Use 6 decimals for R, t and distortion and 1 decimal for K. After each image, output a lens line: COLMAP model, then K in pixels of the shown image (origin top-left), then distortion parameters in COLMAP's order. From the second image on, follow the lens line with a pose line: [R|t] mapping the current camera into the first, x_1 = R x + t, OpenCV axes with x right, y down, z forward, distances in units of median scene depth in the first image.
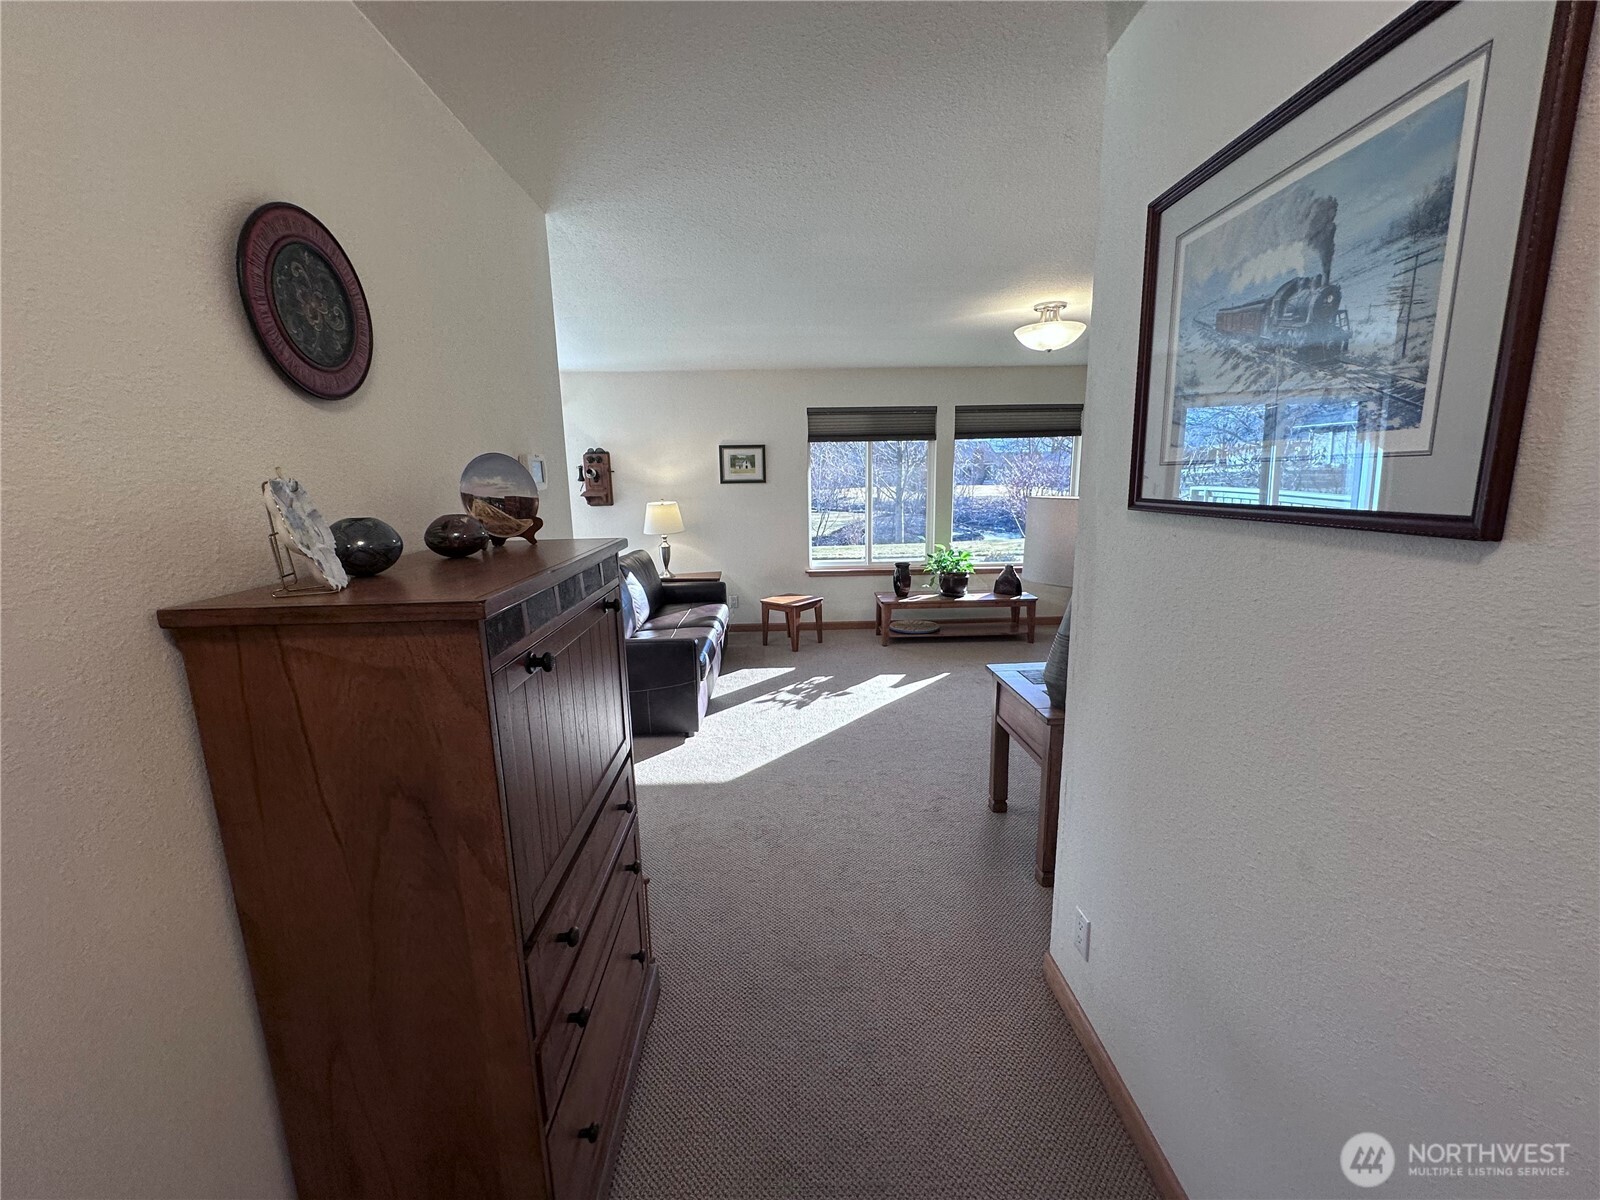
lens RADIAL K [[638.4, 0, 800.0], [0, 638.4, 600.0], [0, 0, 1]] dist [0.003581, 0.000406]
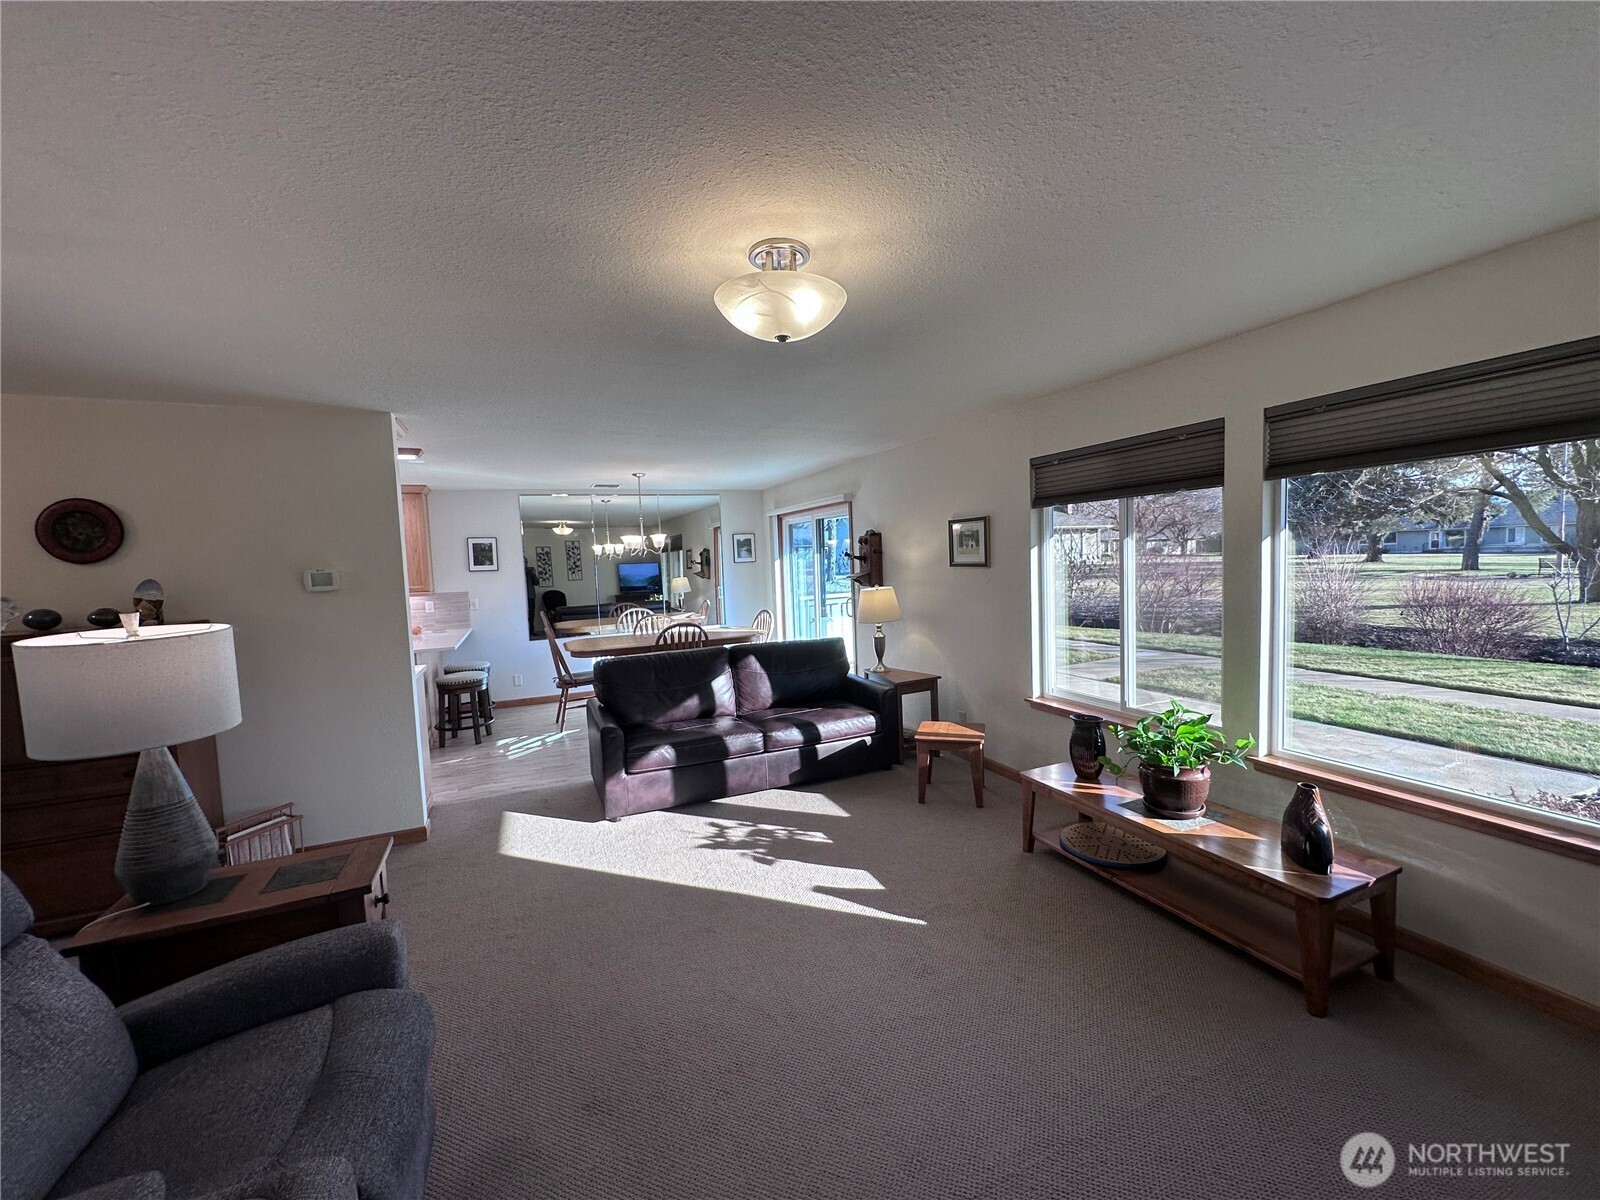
lens RADIAL K [[638.4, 0, 800.0], [0, 638.4, 600.0], [0, 0, 1]] dist [0.003581, 0.000406]
pose [[0.370890, 0.063294, -0.926517, 0.558846], [-0.147182, 0.989072, 0.008649, -0.122101], [0.916940, 0.133159, 0.376152, 0.536981]]
